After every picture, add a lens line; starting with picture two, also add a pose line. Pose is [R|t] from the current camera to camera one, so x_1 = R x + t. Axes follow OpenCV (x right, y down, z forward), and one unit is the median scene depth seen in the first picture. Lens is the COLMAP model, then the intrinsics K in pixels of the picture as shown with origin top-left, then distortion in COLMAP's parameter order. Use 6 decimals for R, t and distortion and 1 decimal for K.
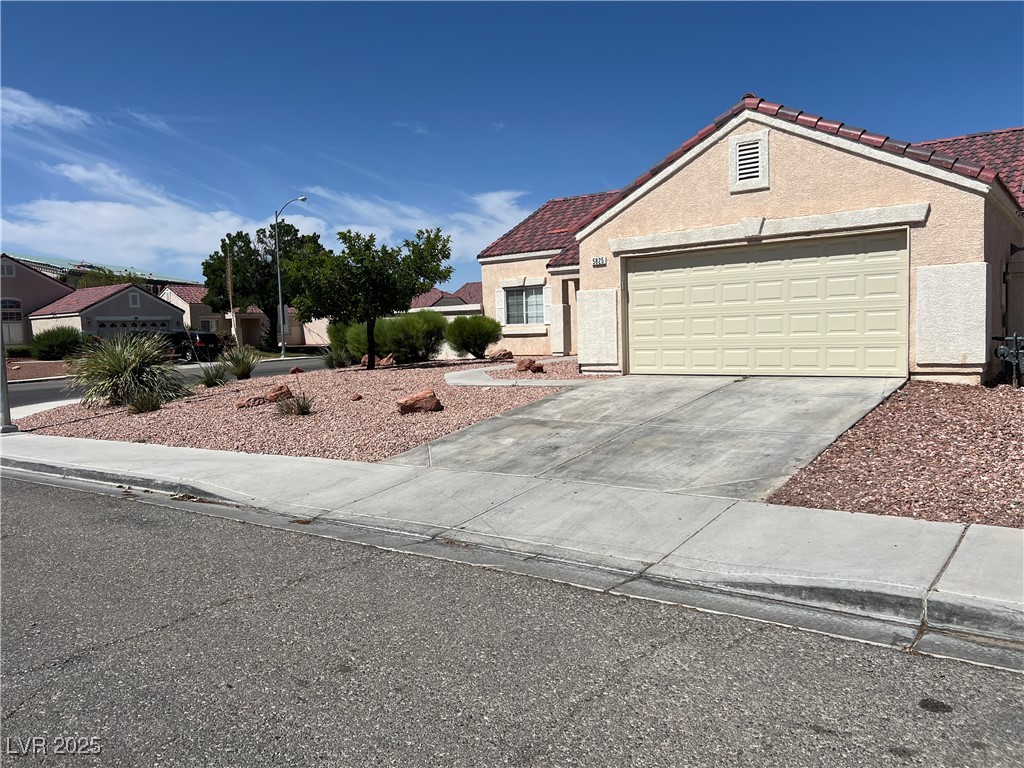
lens RADIAL K [[774.9, 0, 508.3], [0, 774.9, 388.5], [0, 0, 1]] dist [0.038191, -0.003465]
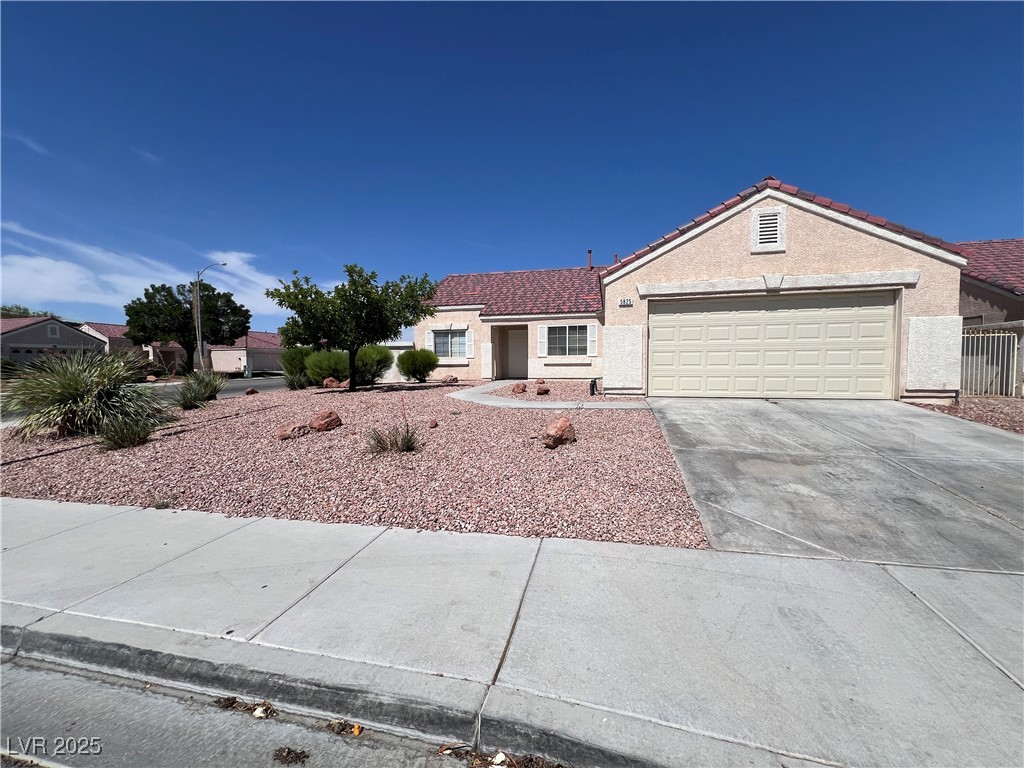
lens RADIAL K [[412.3, 0, 512.0], [0, 412.3, 384.0], [0, 0, 1]] dist [-0.011037, 0.008038]
pose [[0.916504, 0.005079, 0.399993, -0.308017], [0.008687, 0.999431, -0.032595, -0.019806], [-0.399931, 0.033348, 0.915938, 0.511858]]
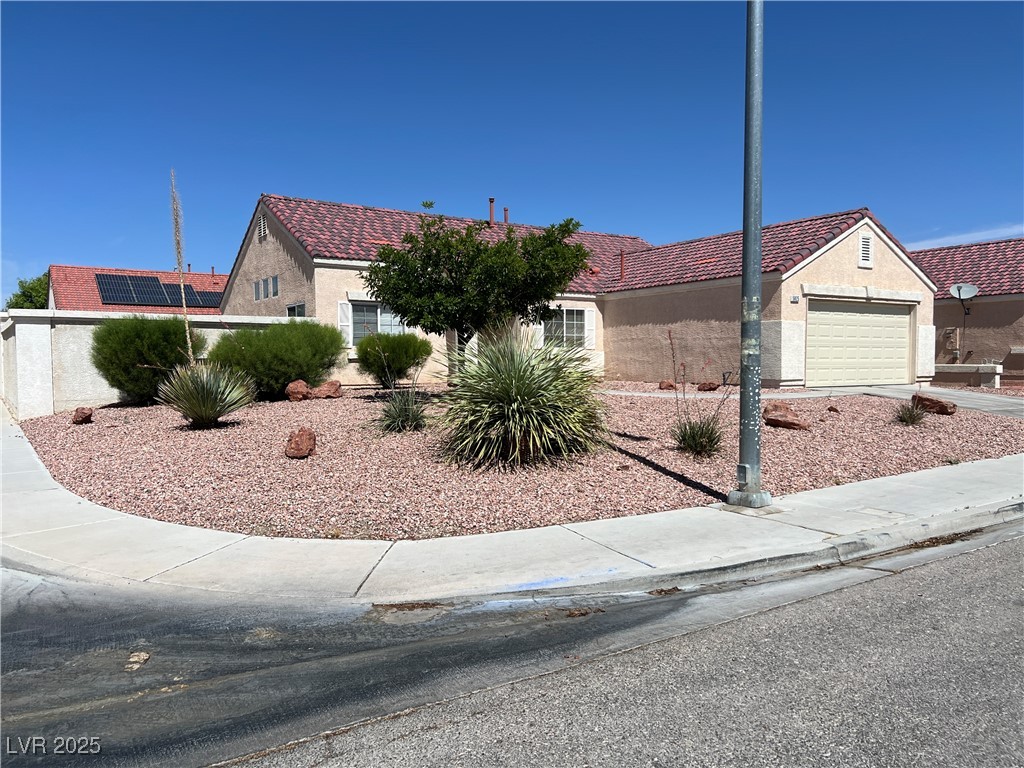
lens RADIAL K [[774.9, 0, 508.3], [0, 774.9, 388.5], [0, 0, 1]] dist [0.038191, -0.003465]
pose [[0.326490, -0.000442, 0.945201, -1.291319], [0.064271, 0.997696, -0.021734, -0.020481], [-0.943013, 0.067845, 0.325766, 1.076320]]
